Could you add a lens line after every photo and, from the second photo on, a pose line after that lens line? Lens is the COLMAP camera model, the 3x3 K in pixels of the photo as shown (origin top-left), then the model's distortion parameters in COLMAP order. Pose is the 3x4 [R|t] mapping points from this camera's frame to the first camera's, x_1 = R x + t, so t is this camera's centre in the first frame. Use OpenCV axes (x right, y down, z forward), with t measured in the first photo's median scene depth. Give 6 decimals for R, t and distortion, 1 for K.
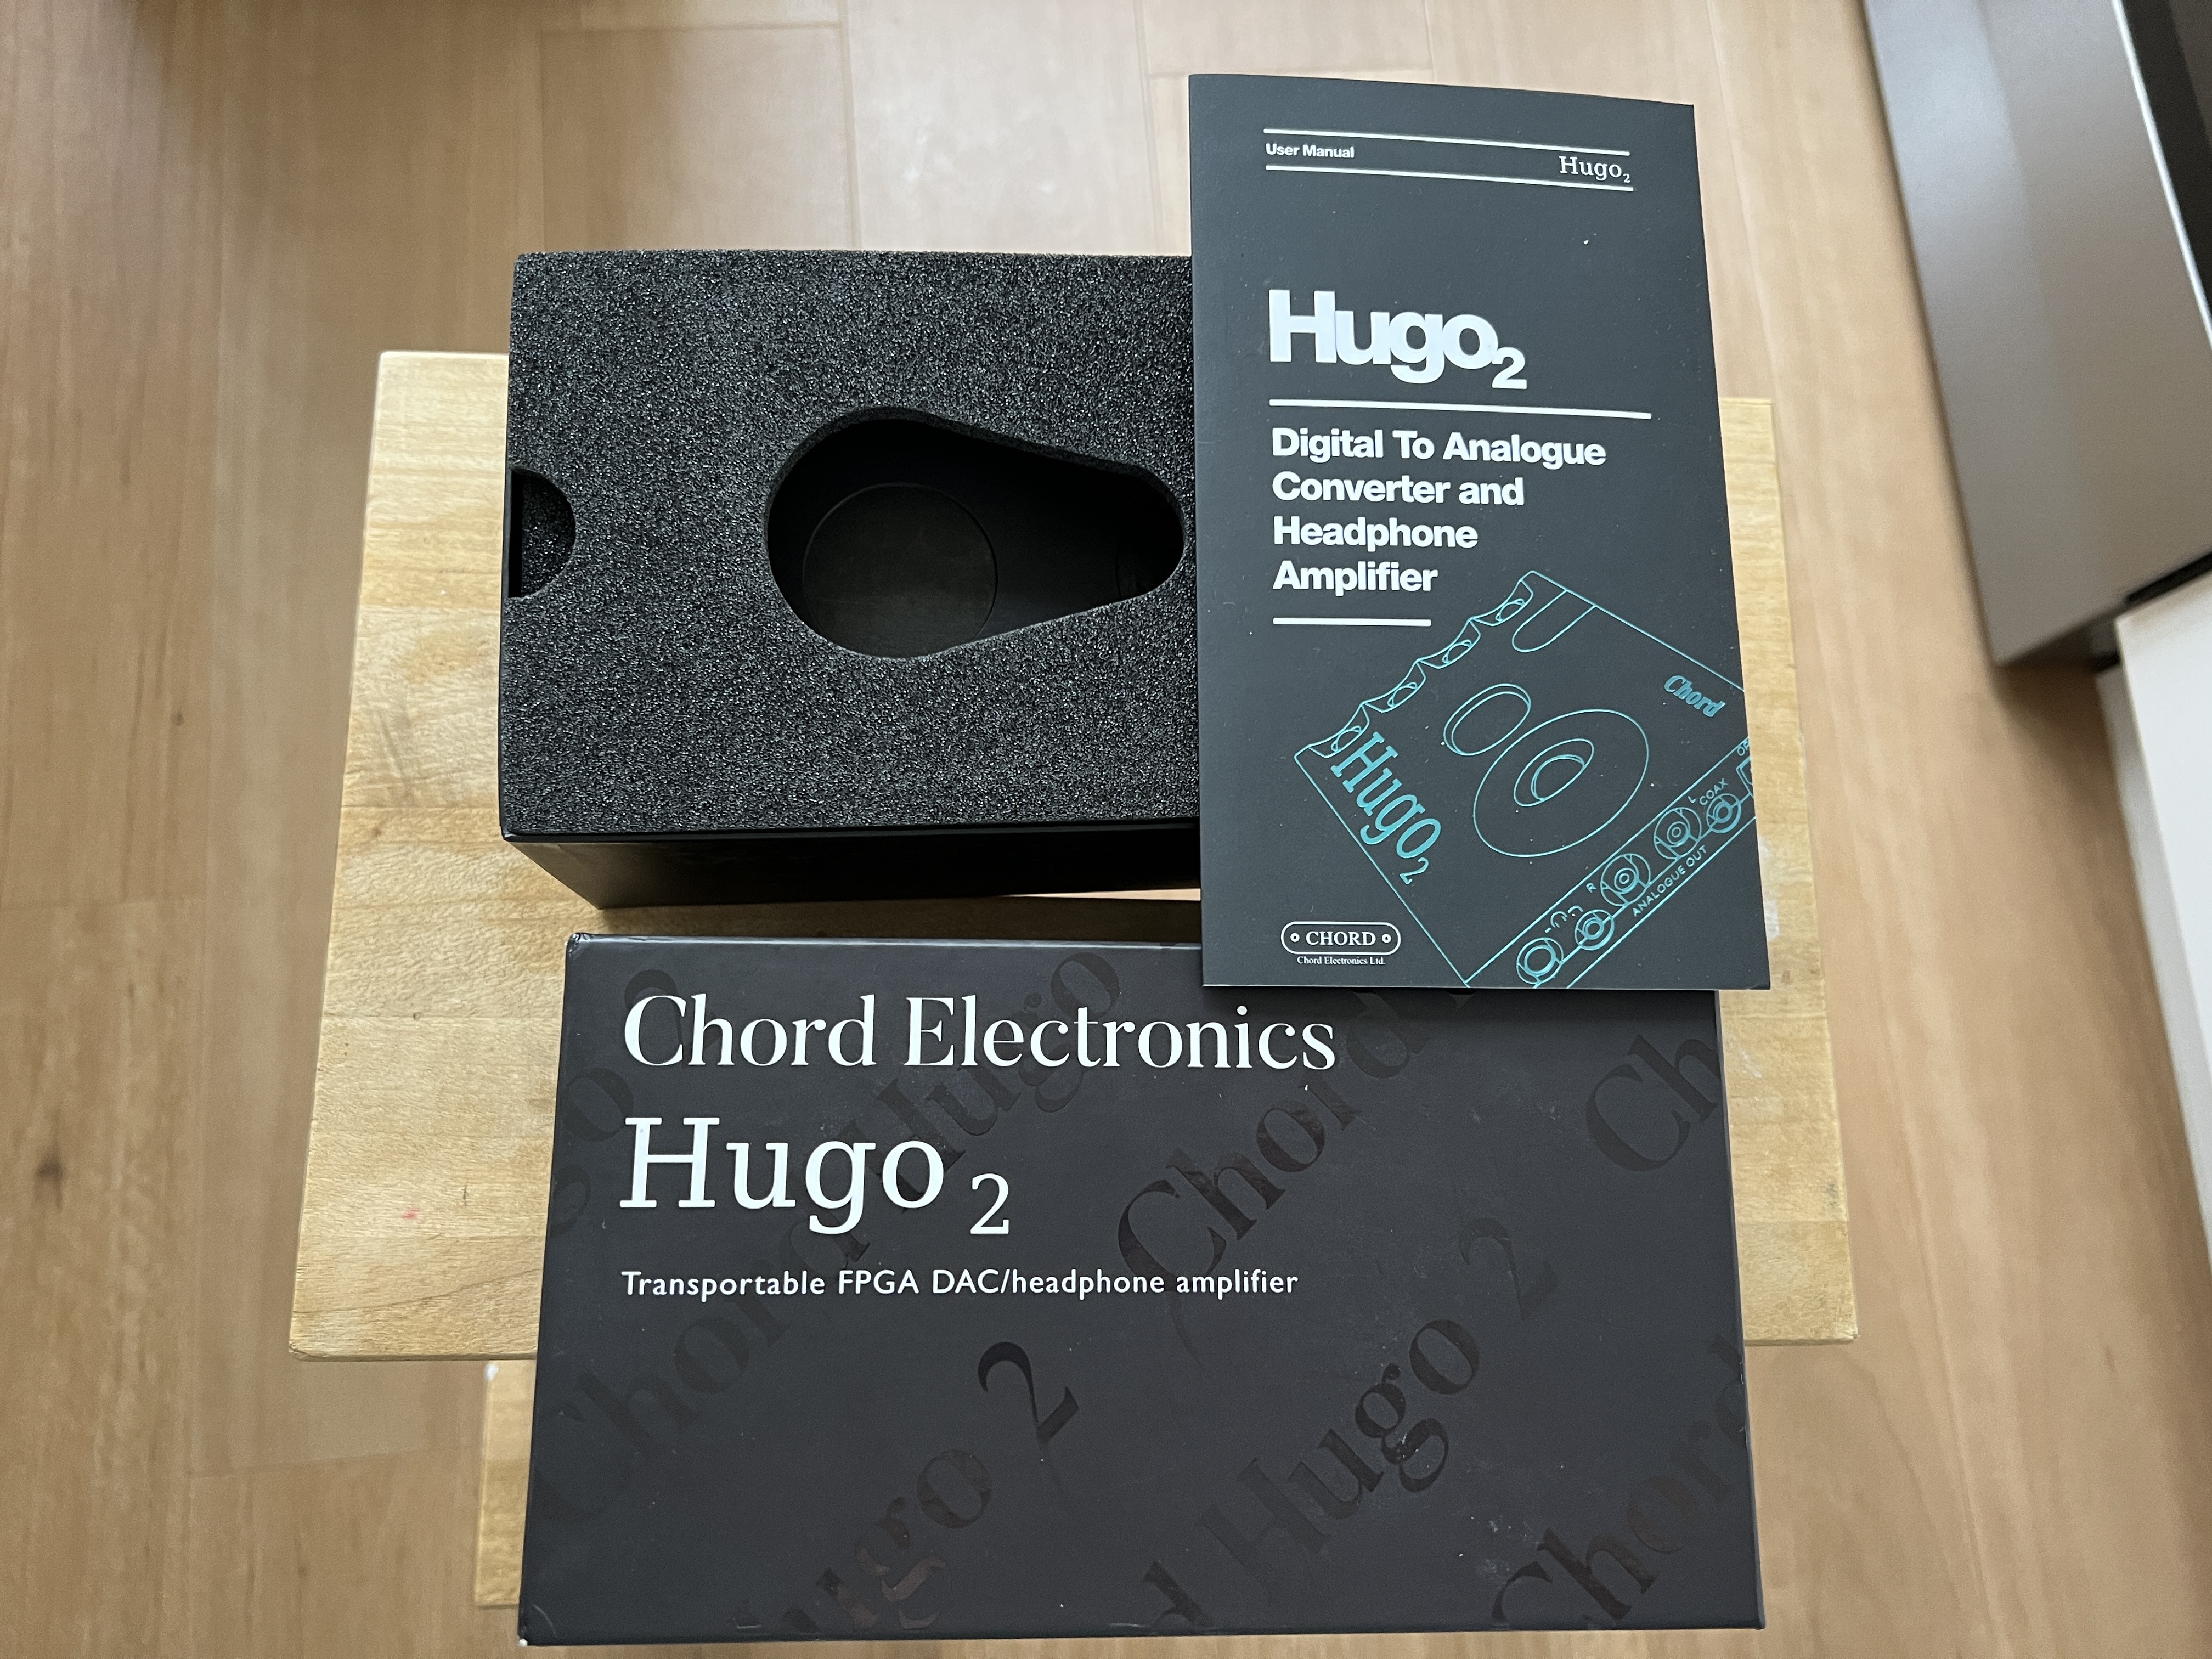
lens RADIAL K [[1656.0, 0, 1099.2], [0, 1656.0, 790.7], [0, 0, 1]] dist [0.023957, -0.045601]
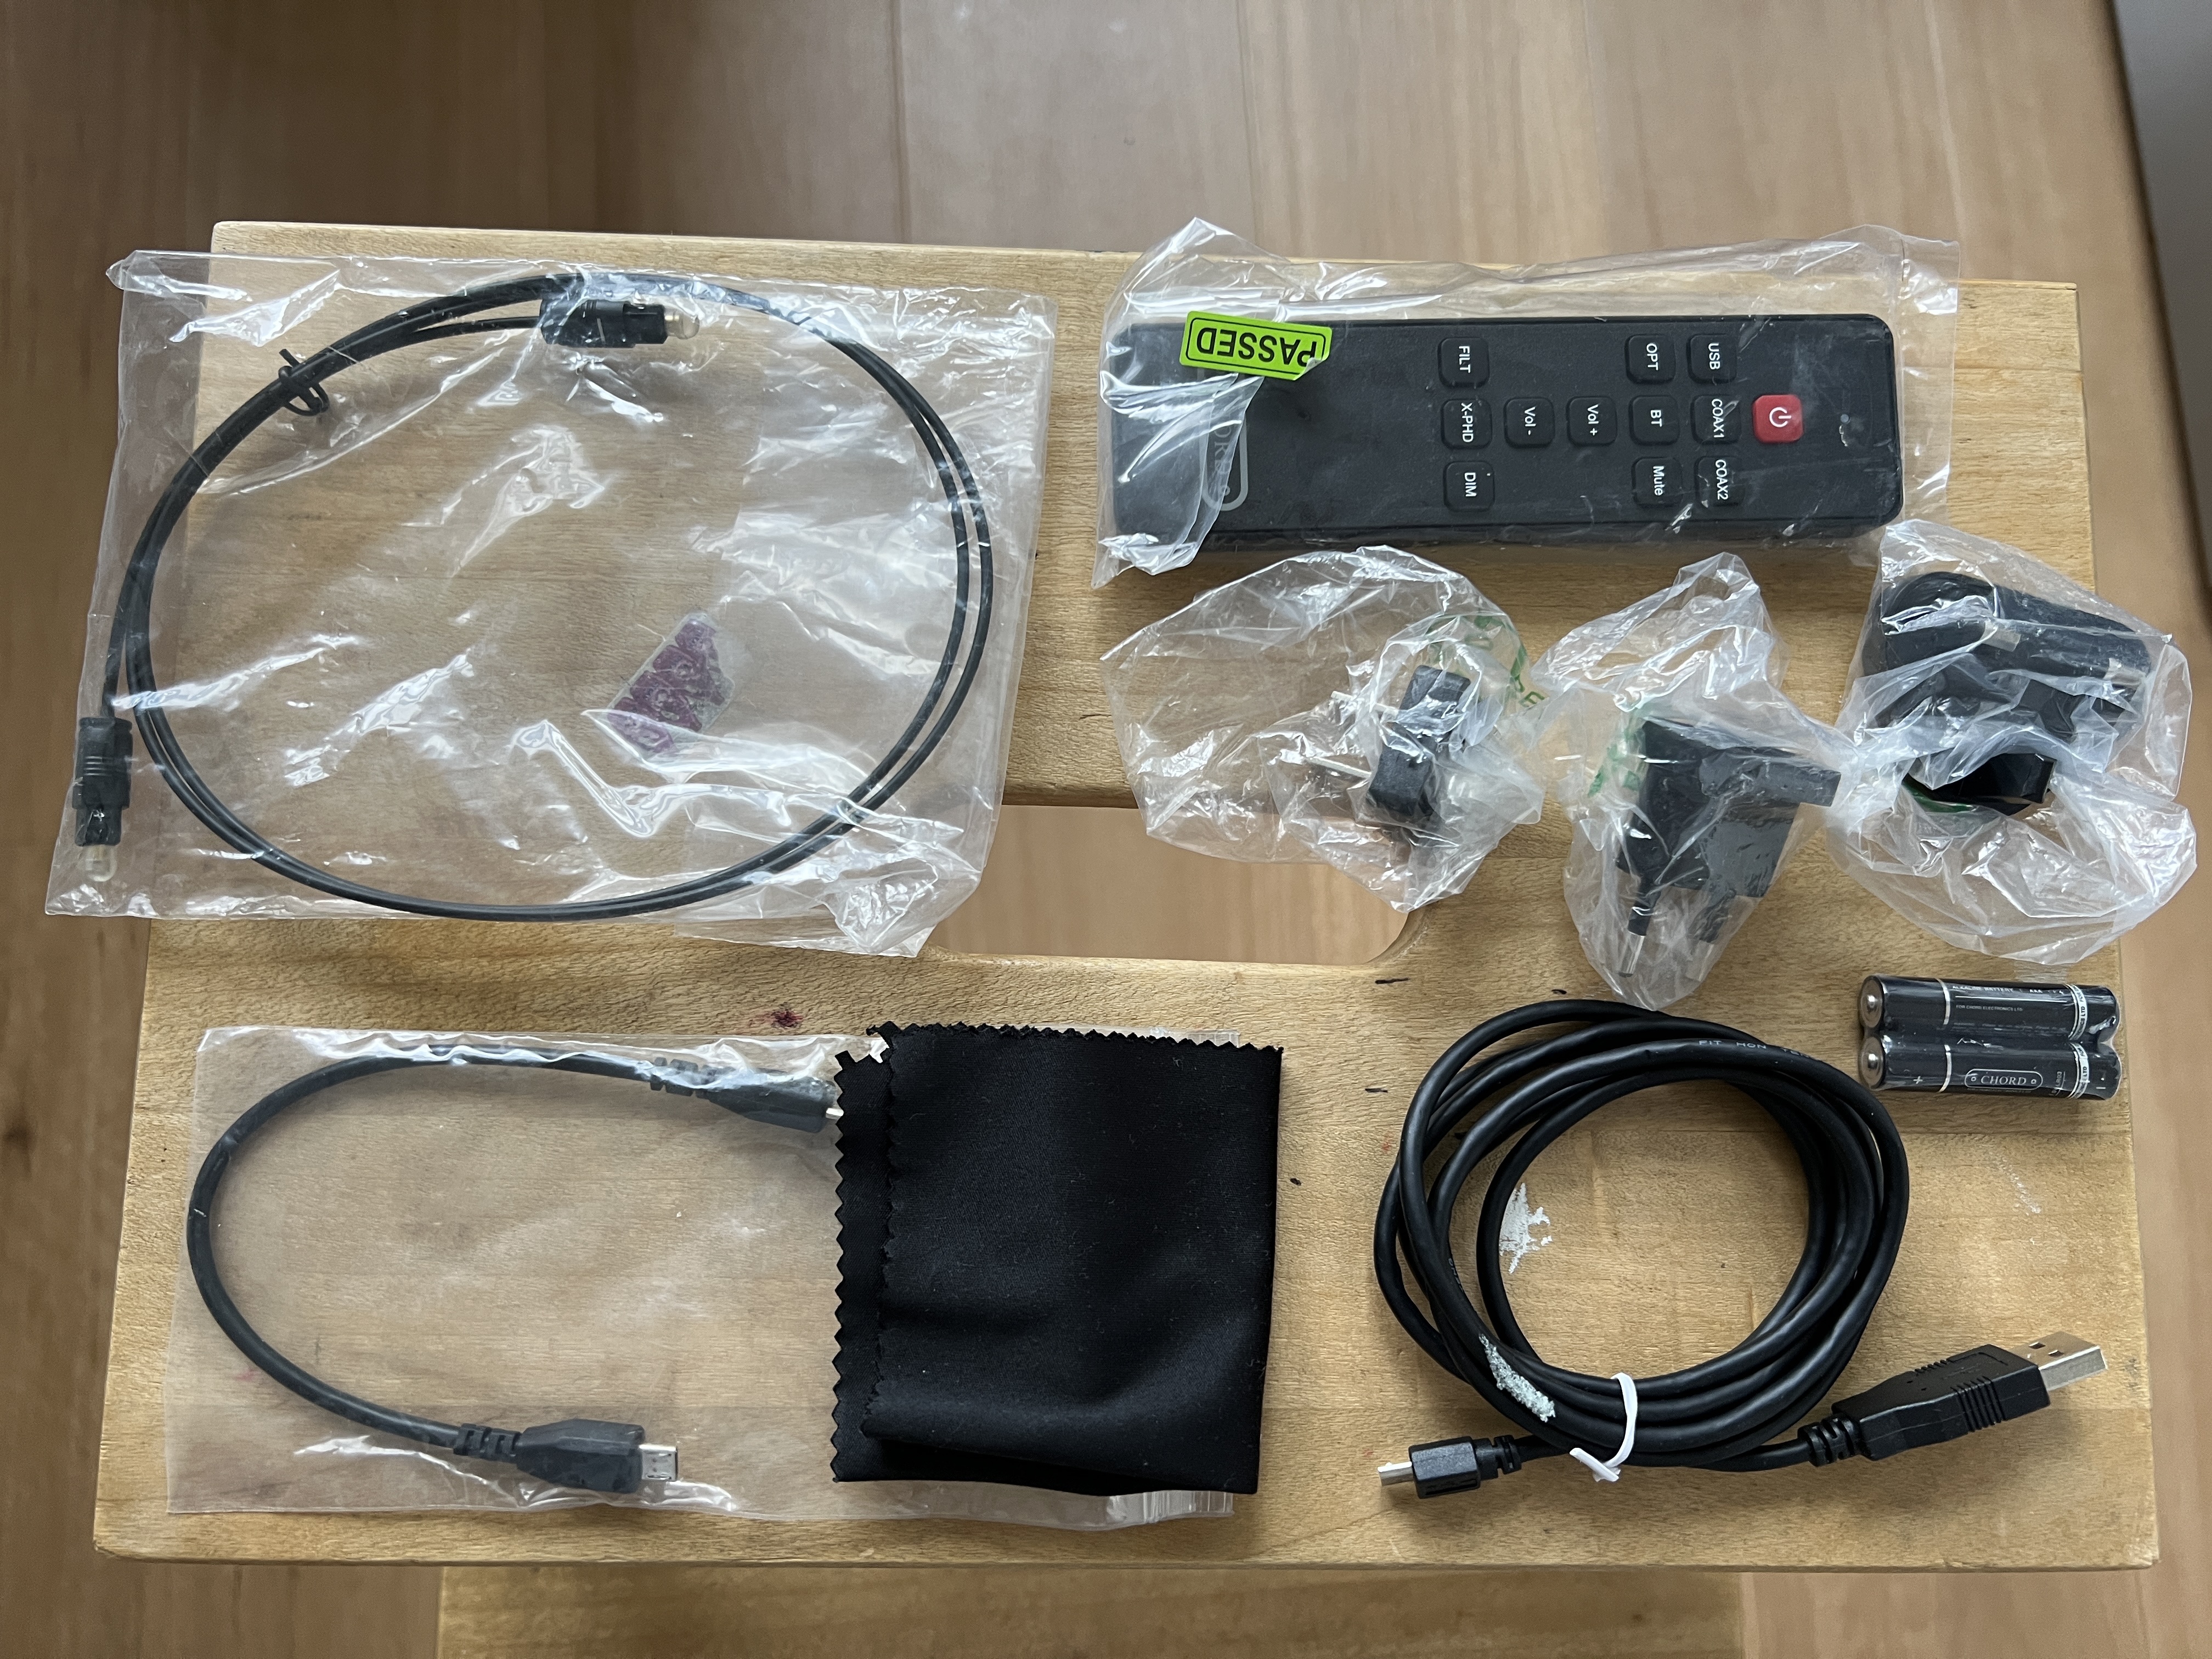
lens RADIAL K [[1656.0, 0, 1102.7], [0, 1656.0, 792.4], [0, 0, 1]] dist [0.023957, -0.045601]
pose [[0.999023, 0.012762, -0.042308, 0.007174], [-0.009660, 0.997306, 0.072708, -0.065663], [0.043122, -0.072228, 0.996456, 0.253085]]
